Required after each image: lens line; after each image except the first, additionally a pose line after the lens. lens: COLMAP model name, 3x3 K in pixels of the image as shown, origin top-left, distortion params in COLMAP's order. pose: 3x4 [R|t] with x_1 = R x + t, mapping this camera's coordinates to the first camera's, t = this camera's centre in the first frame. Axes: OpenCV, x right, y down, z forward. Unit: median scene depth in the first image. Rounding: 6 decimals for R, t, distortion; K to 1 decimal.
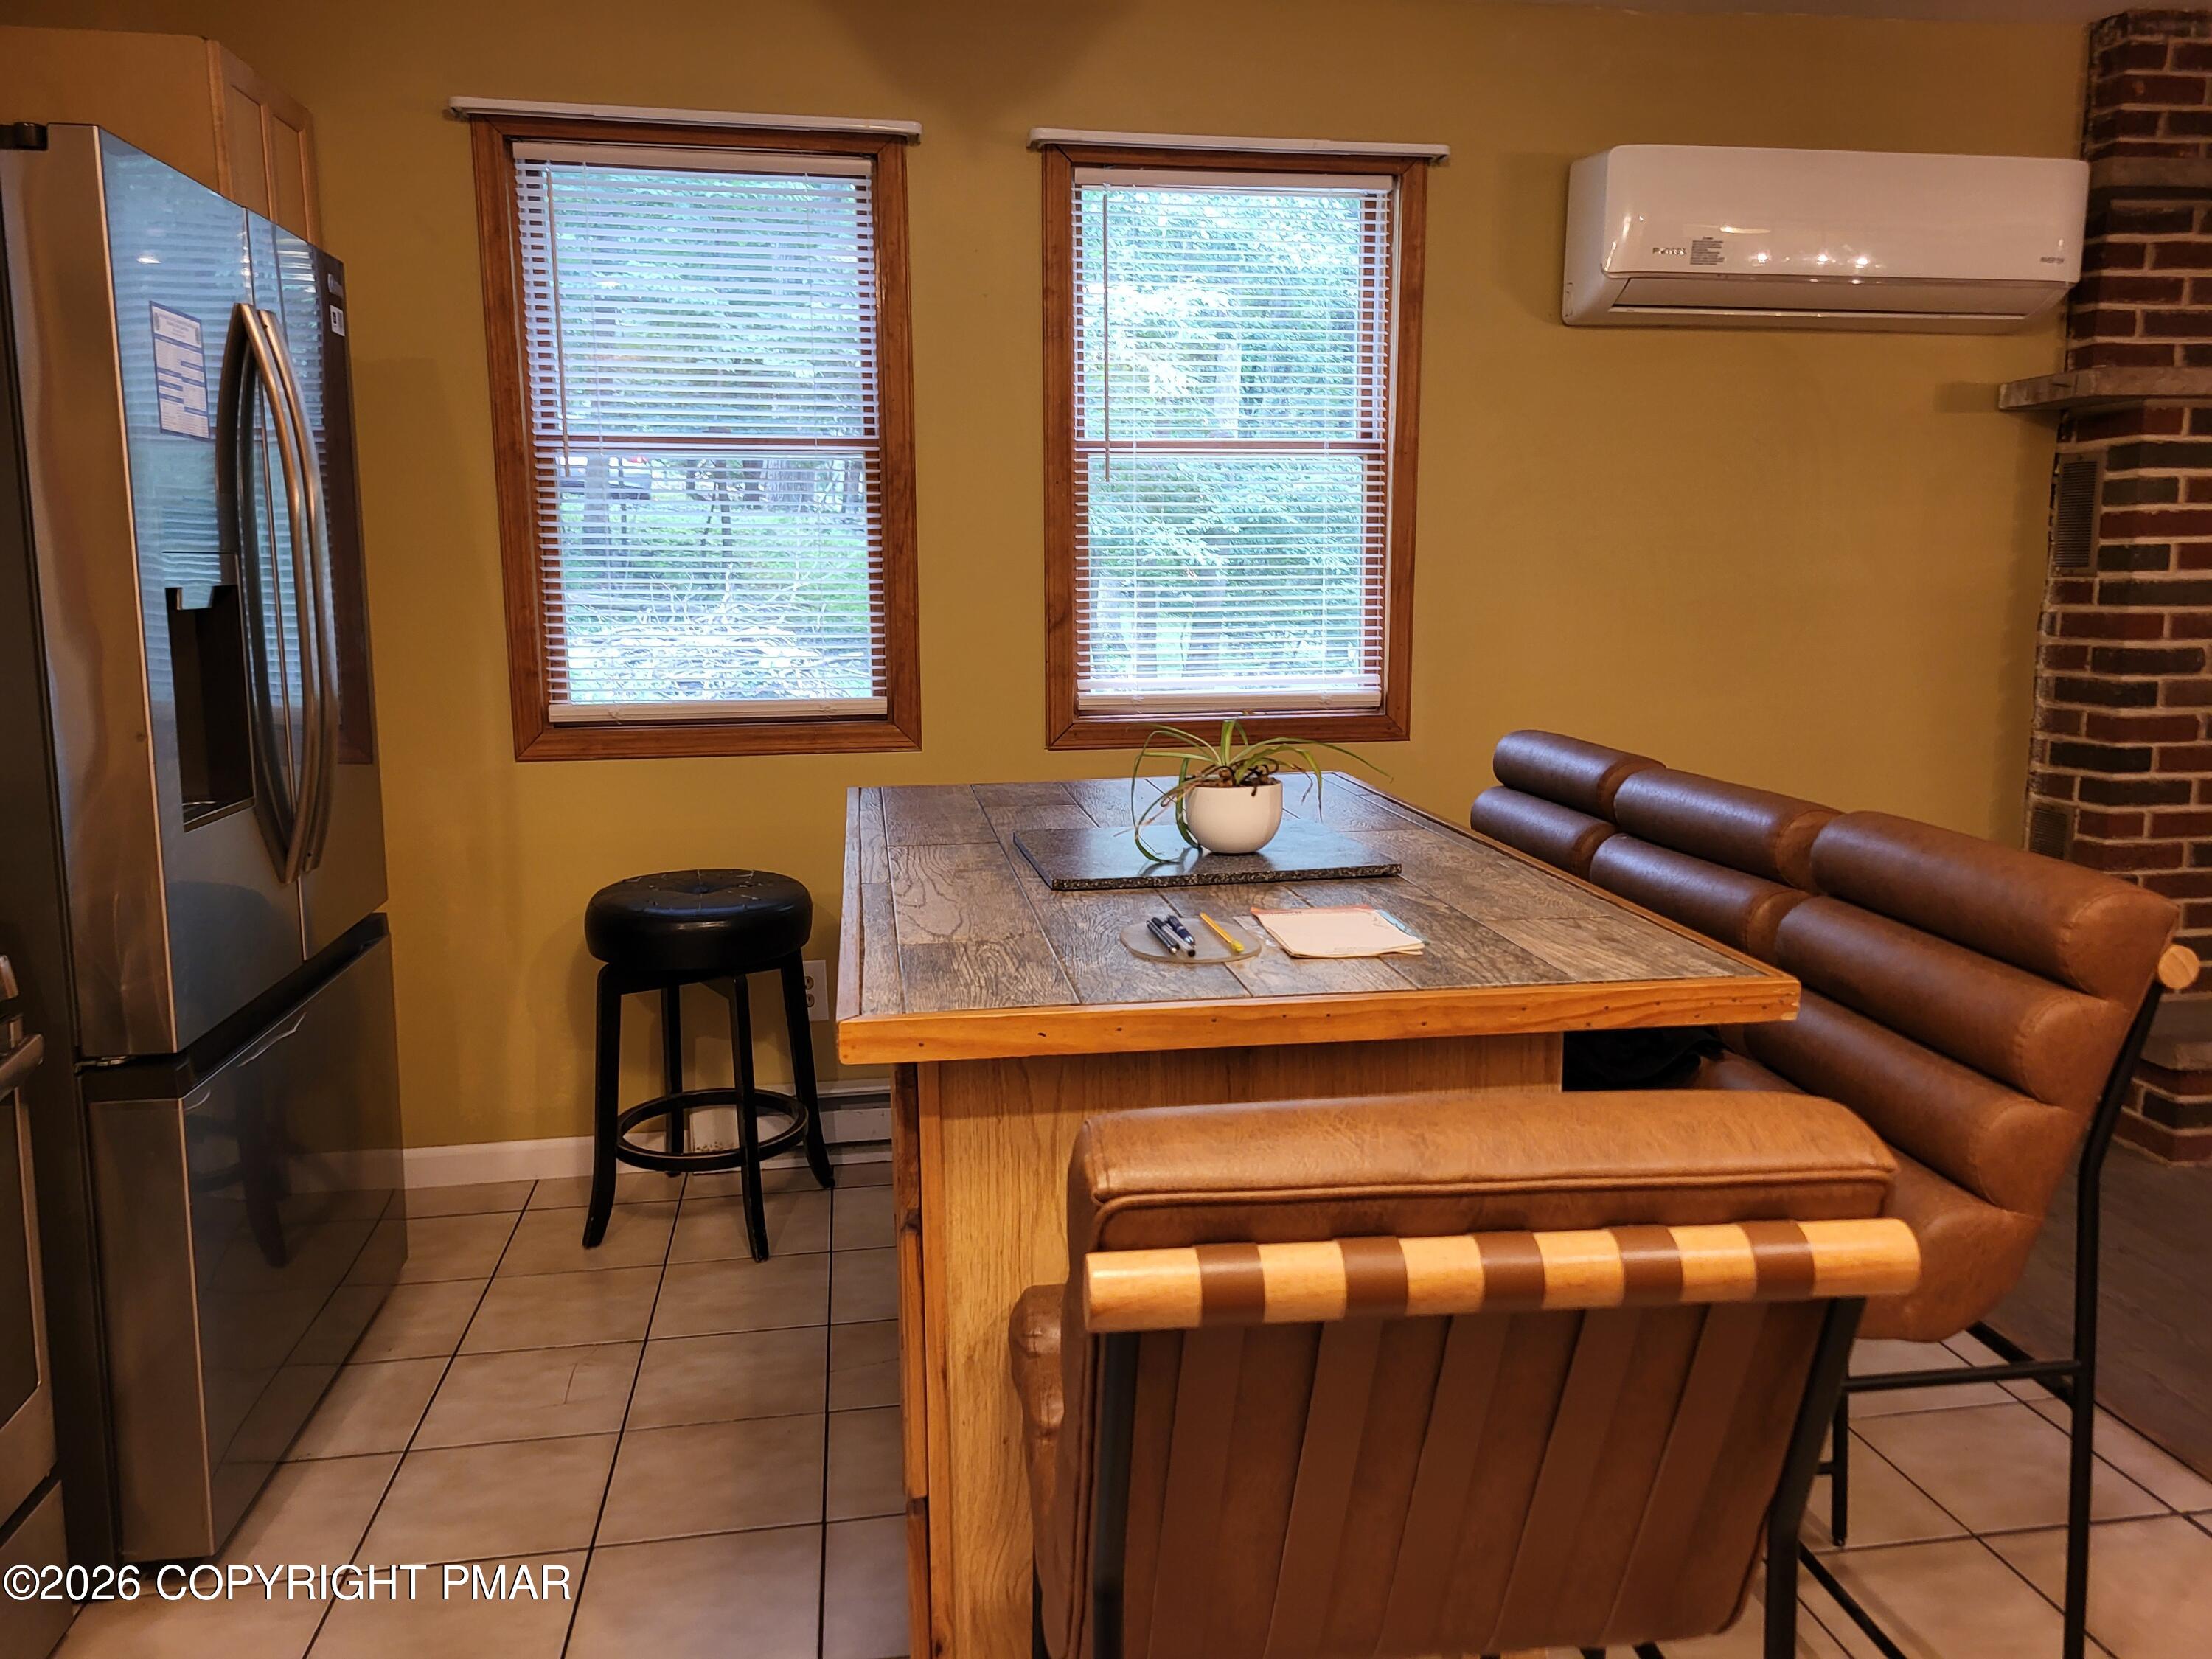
lens RADIAL K [[1678.3, 0, 1103.9], [0, 1678.3, 819.0], [0, 0, 1]] dist [0.041979, -0.011244]
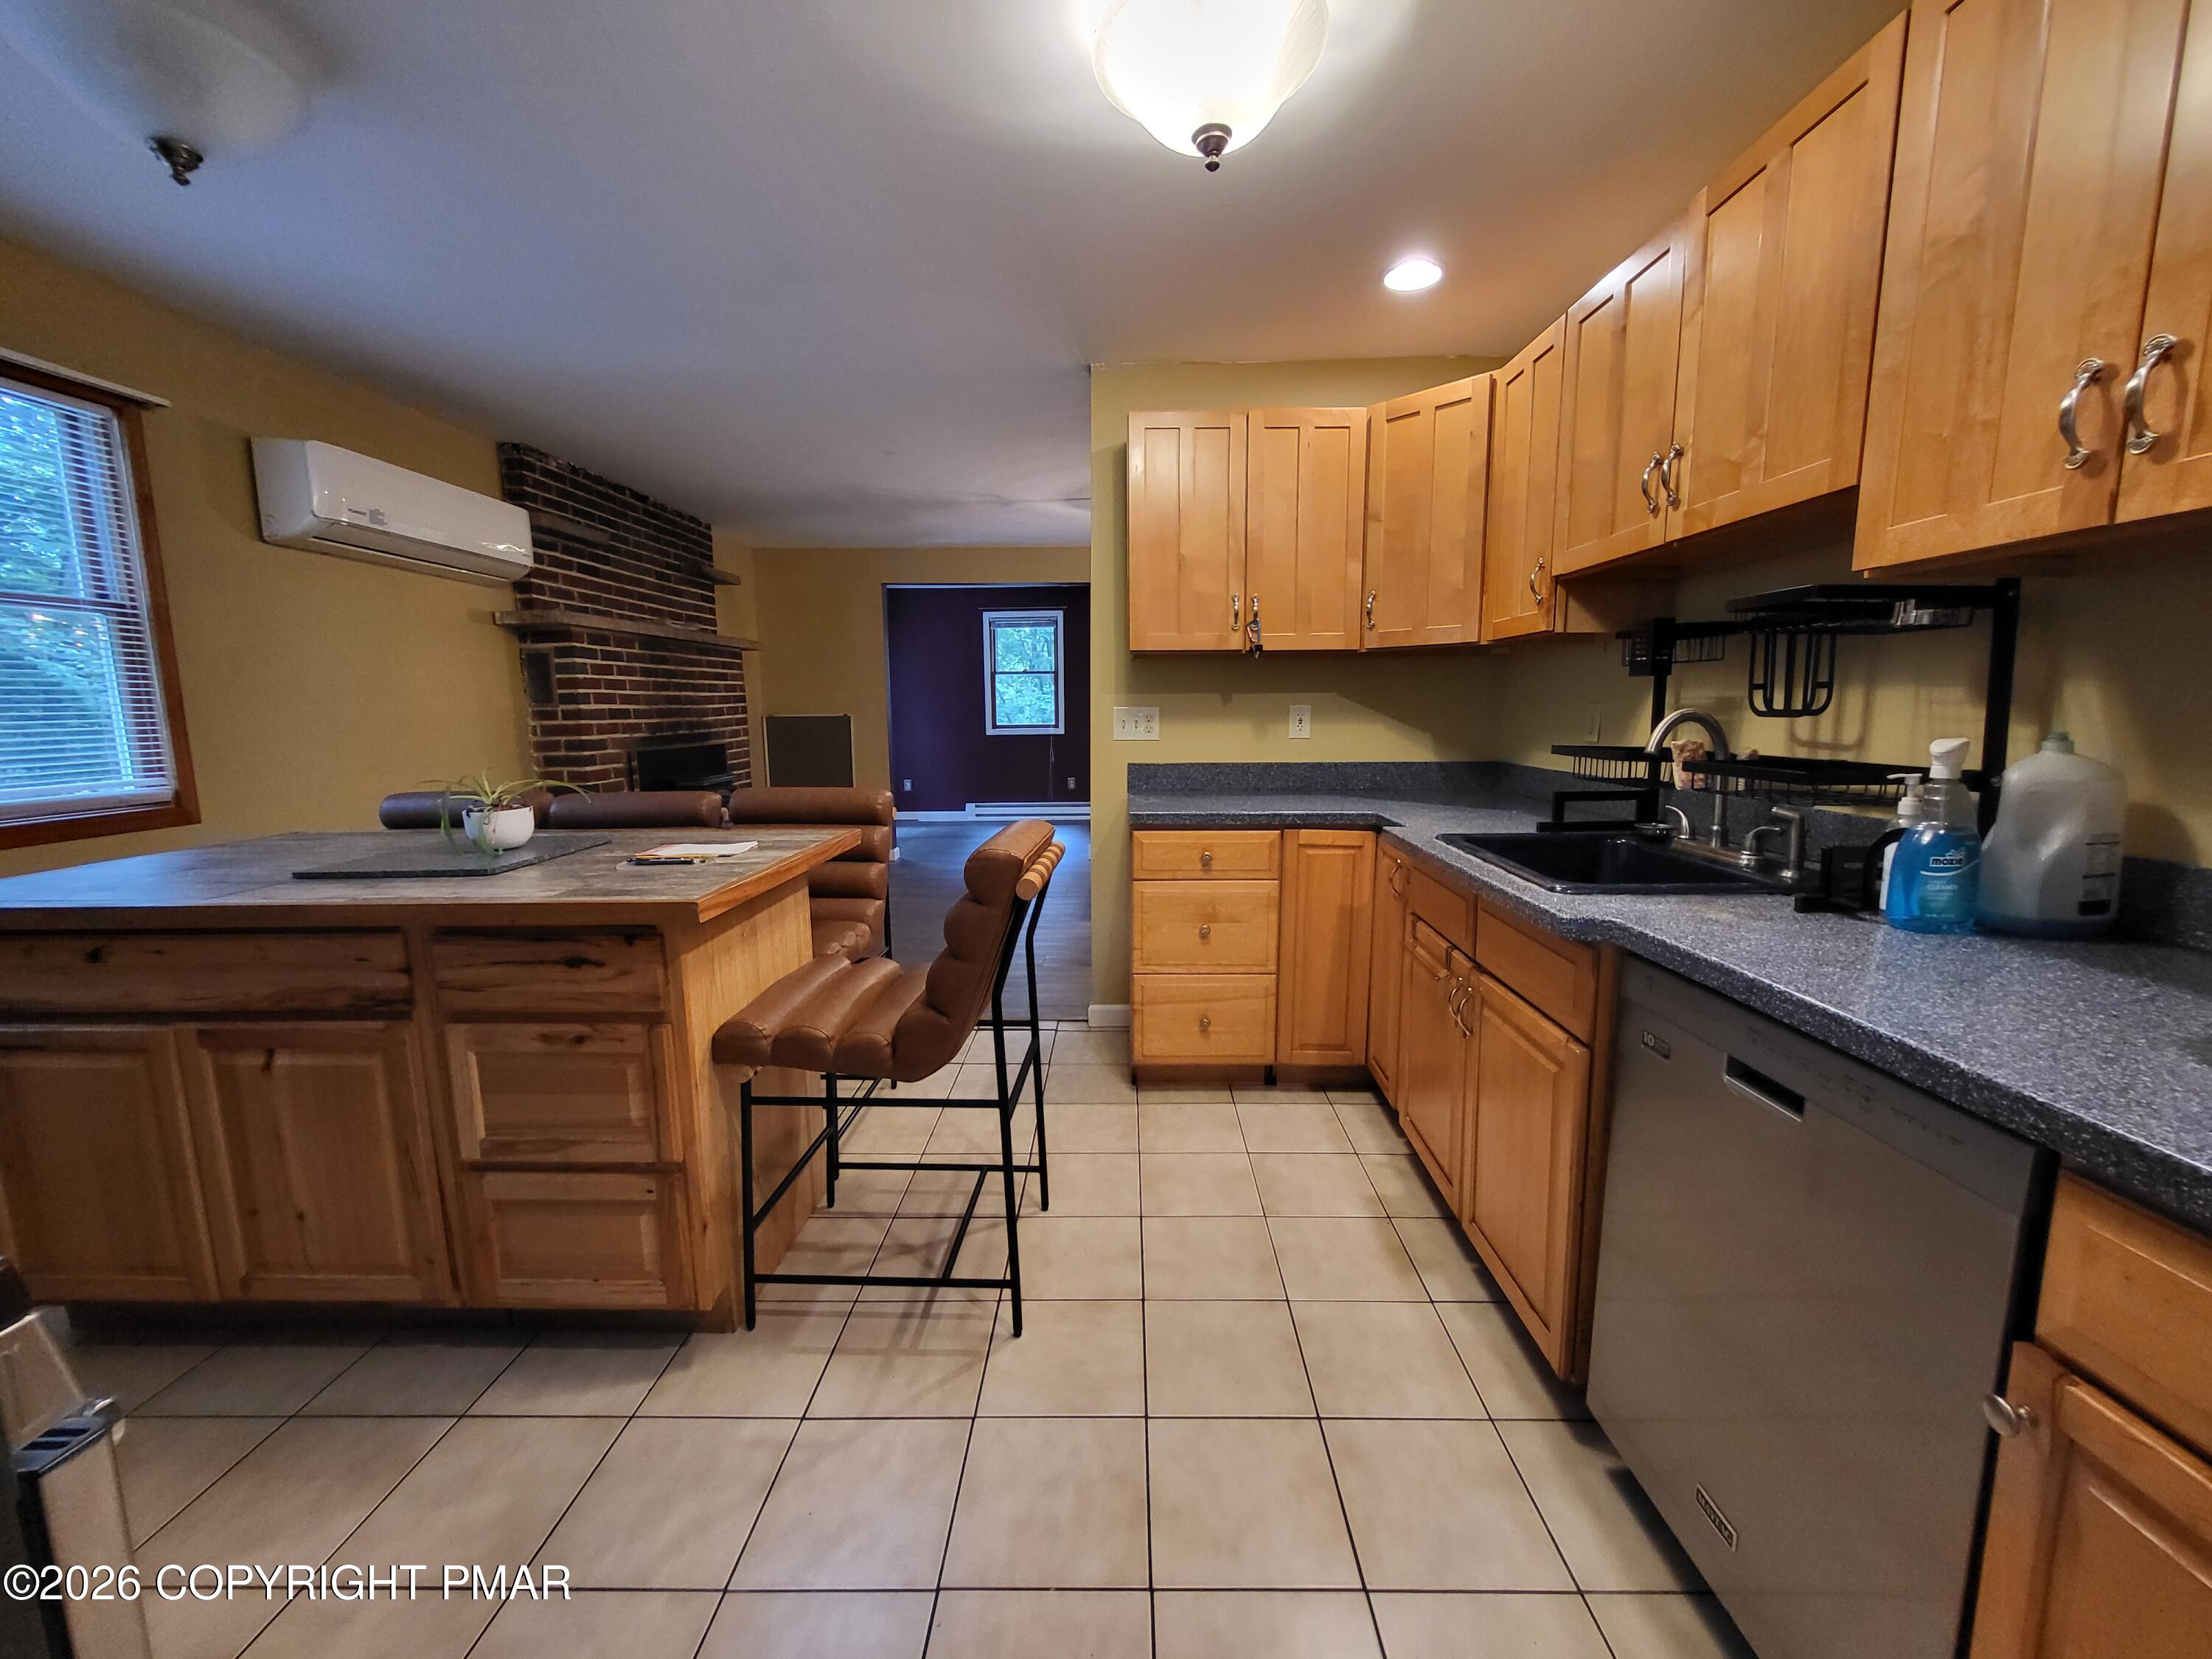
lens RADIAL K [[867.9, 0, 1121.5], [0, 867.9, 832.7], [0, 0, 1]] dist [-0.005558, 0.000257]
pose [[0.175267, -0.141858, 0.974247, -0.373410], [0.155670, 0.981109, 0.114853, -0.002737], [-0.972136, 0.131531, 0.194040, 0.120422]]
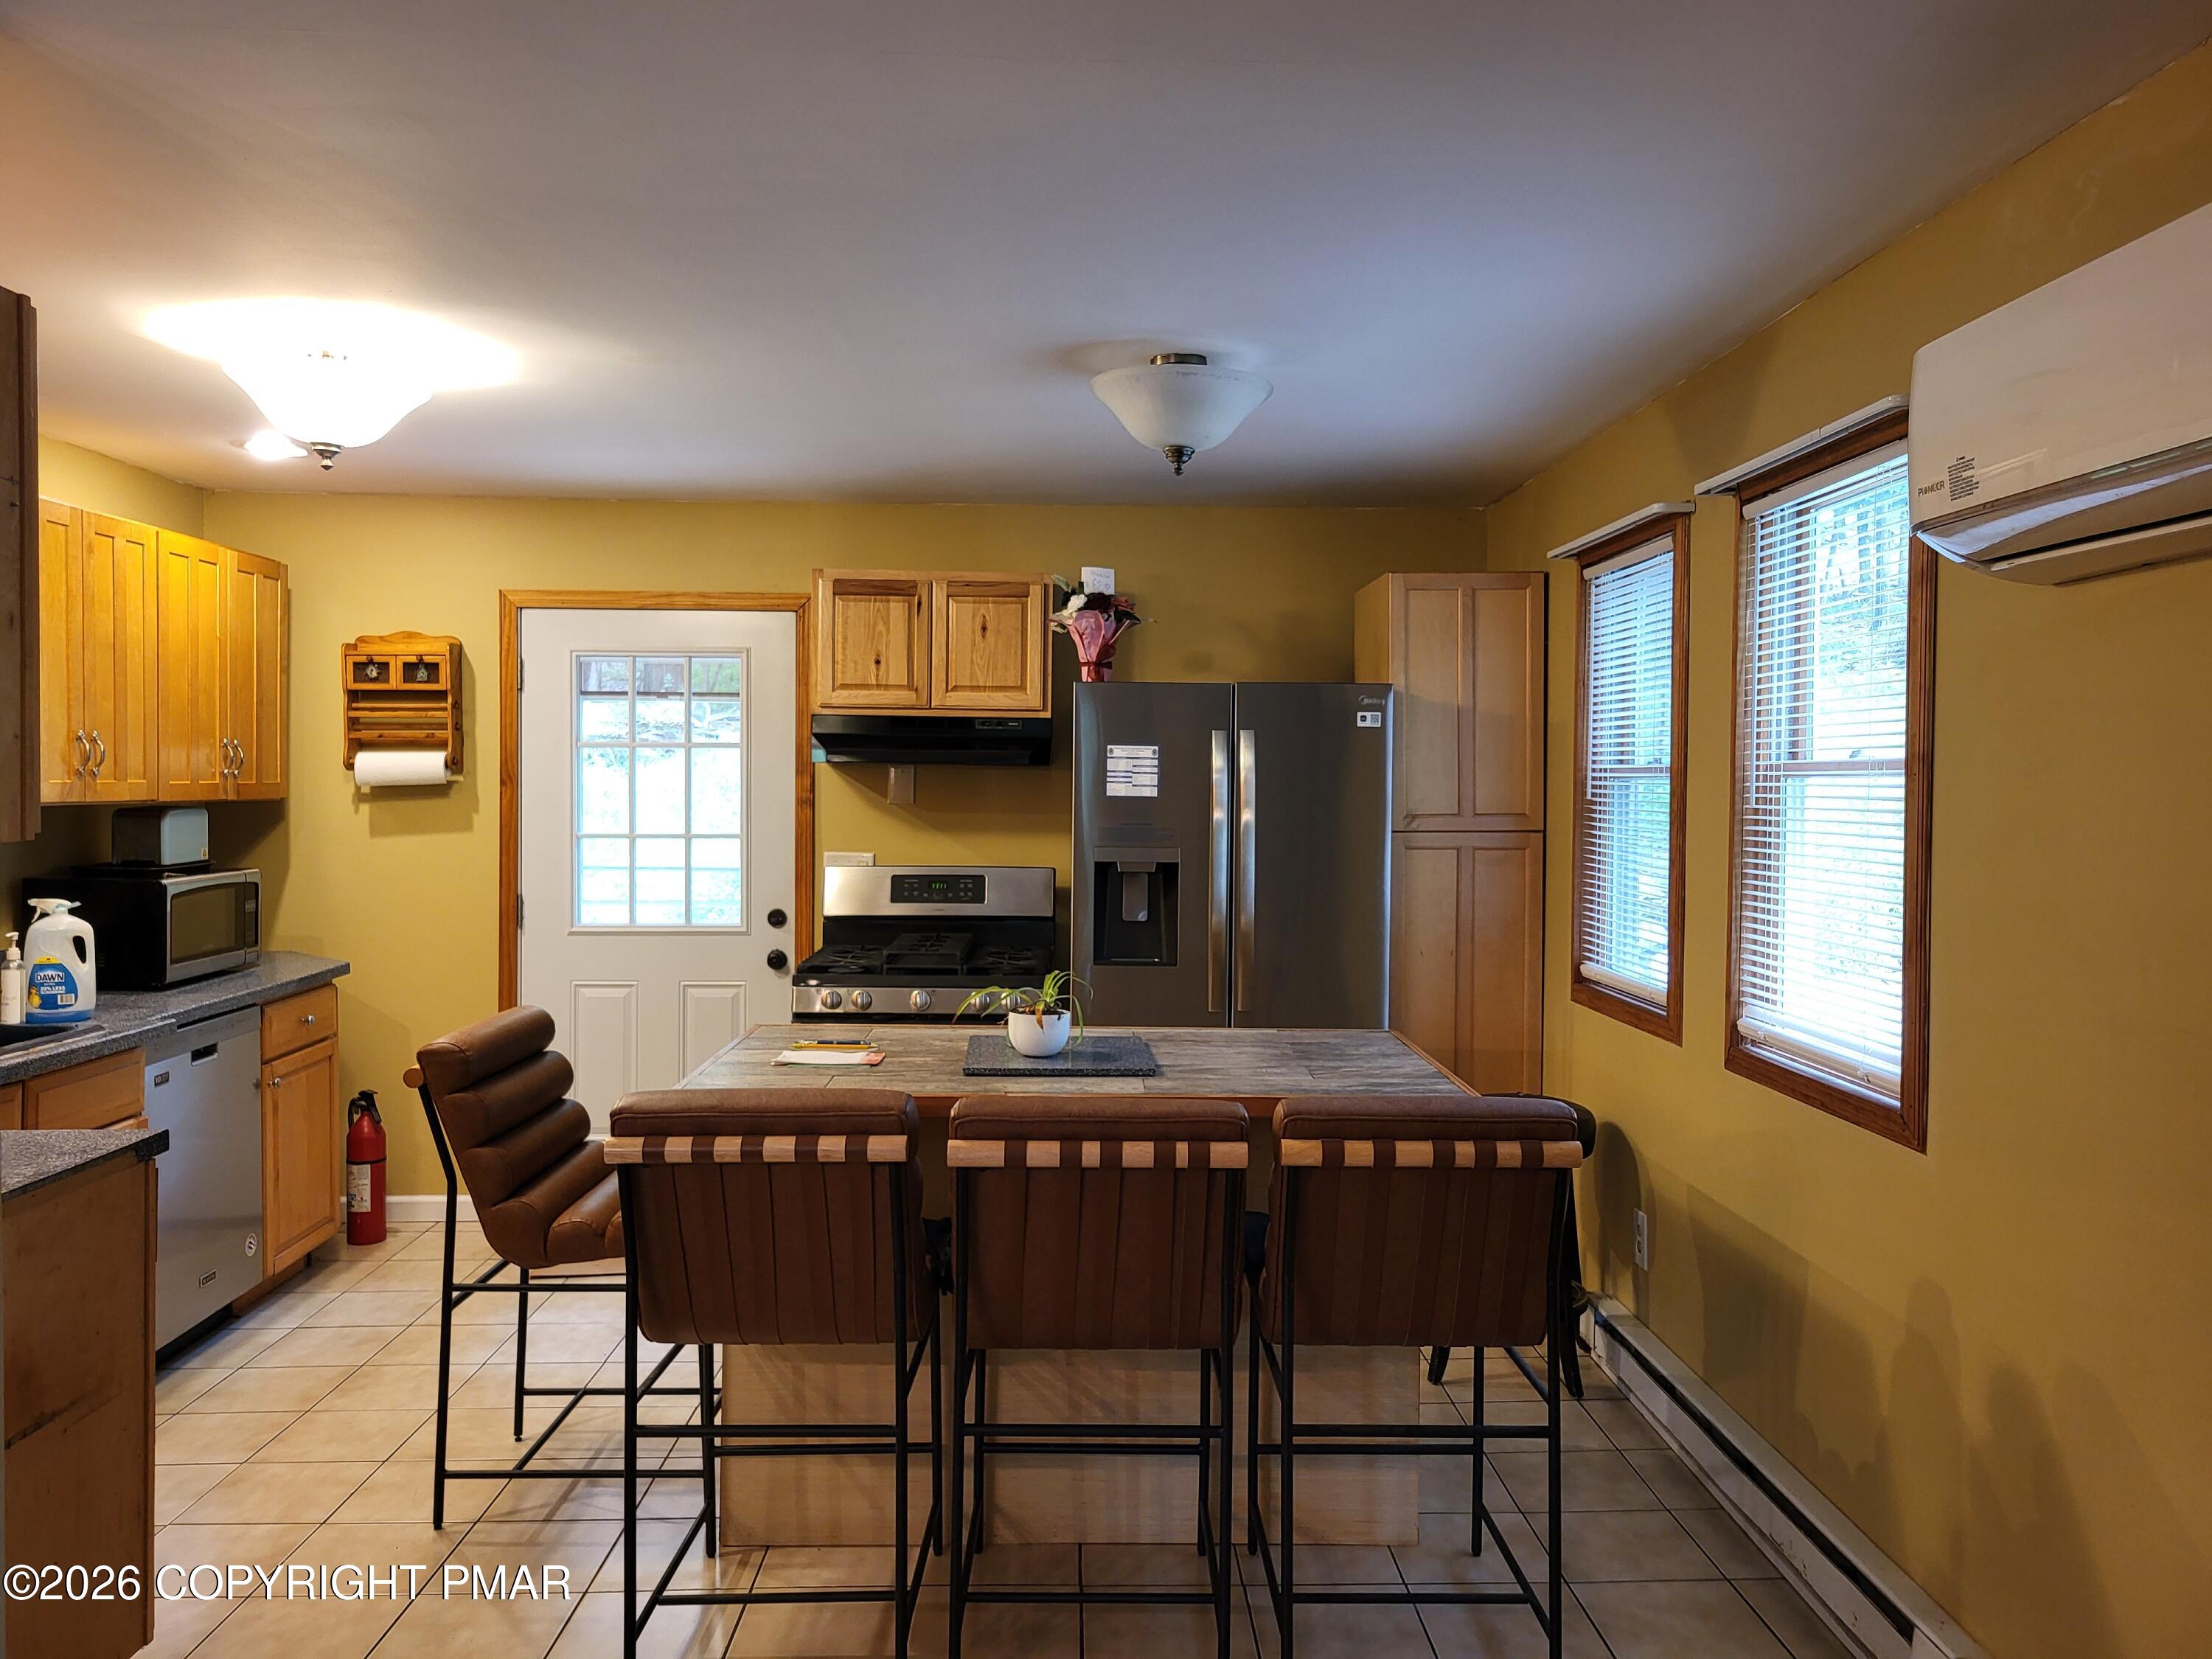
lens RADIAL K [[1678.1, 0, 1116.4], [0, 1678.1, 811.4], [0, 0, 1]] dist [0.036580, -0.002663]
pose [[-0.145103, 0.019969, -0.989215, 0.948014], [-0.157941, 0.986508, 0.043082, -0.168025], [0.976729, 0.162489, -0.139992, 0.718180]]
